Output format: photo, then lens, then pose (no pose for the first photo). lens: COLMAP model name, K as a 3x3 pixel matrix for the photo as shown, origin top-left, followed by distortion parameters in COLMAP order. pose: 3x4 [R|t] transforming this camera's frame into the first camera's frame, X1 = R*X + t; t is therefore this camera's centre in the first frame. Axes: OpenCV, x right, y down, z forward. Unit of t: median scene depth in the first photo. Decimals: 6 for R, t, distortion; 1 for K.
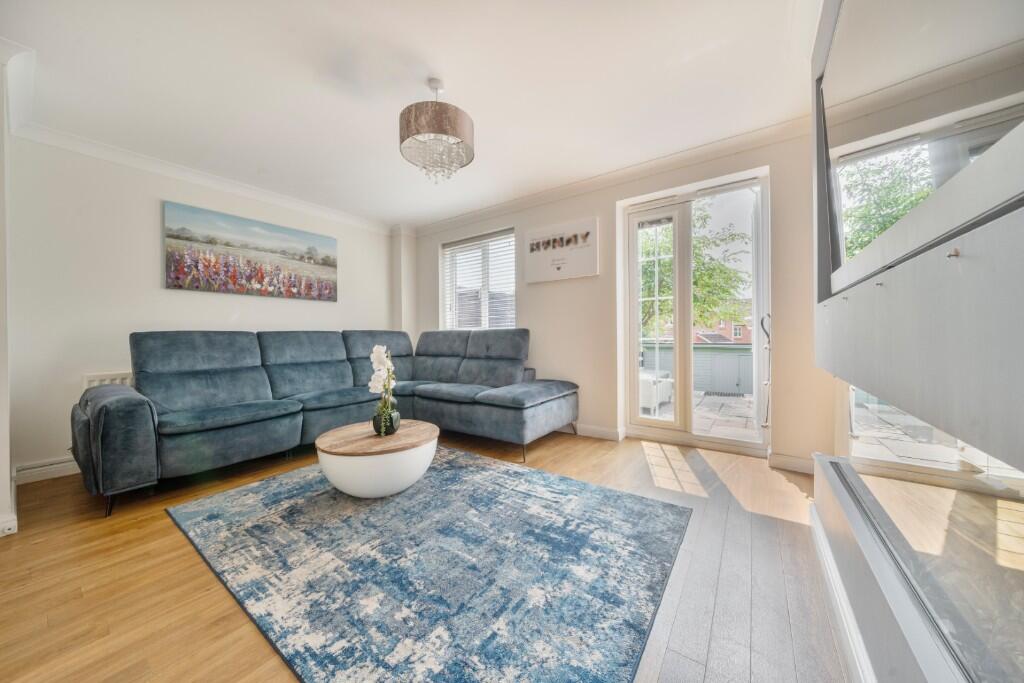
lens RADIAL K [[347.0, 0, 506.0], [0, 347.0, 336.7], [0, 0, 1]] dist [-0.002344, -0.000106]
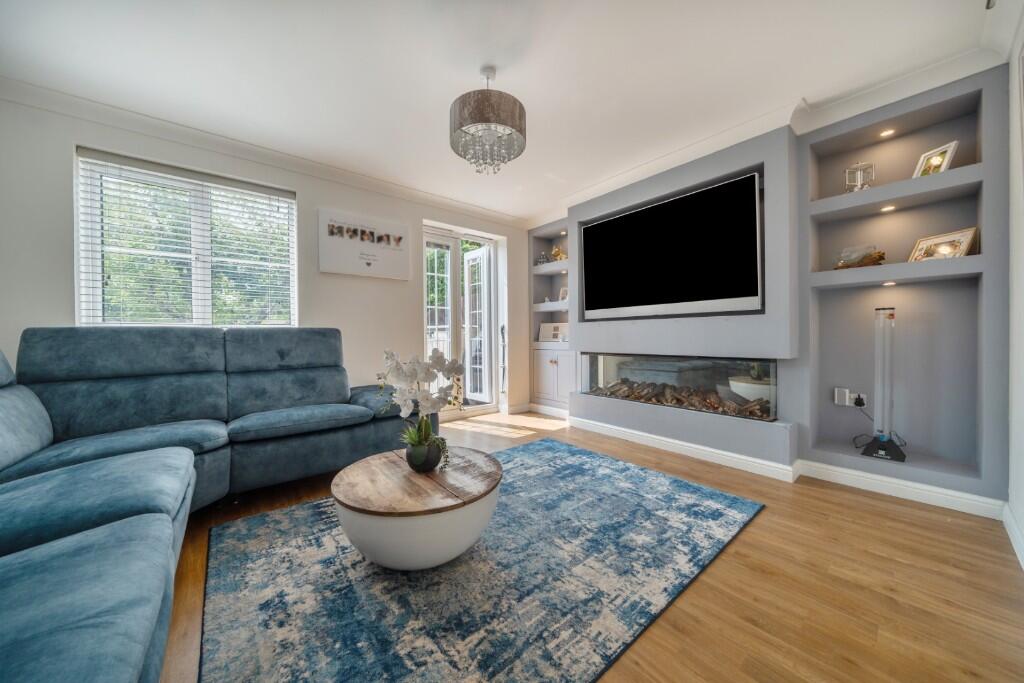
lens RADIAL K [[347.0, 0, 506.0], [0, 347.0, 336.7], [0, 0, 1]] dist [-0.002344, -0.000106]
pose [[0.258235, 0.007351, 0.966054, -1.363568], [0.006094, 0.999939, -0.009238, 0.013645], [-0.966063, 0.008273, 0.258174, 0.874087]]
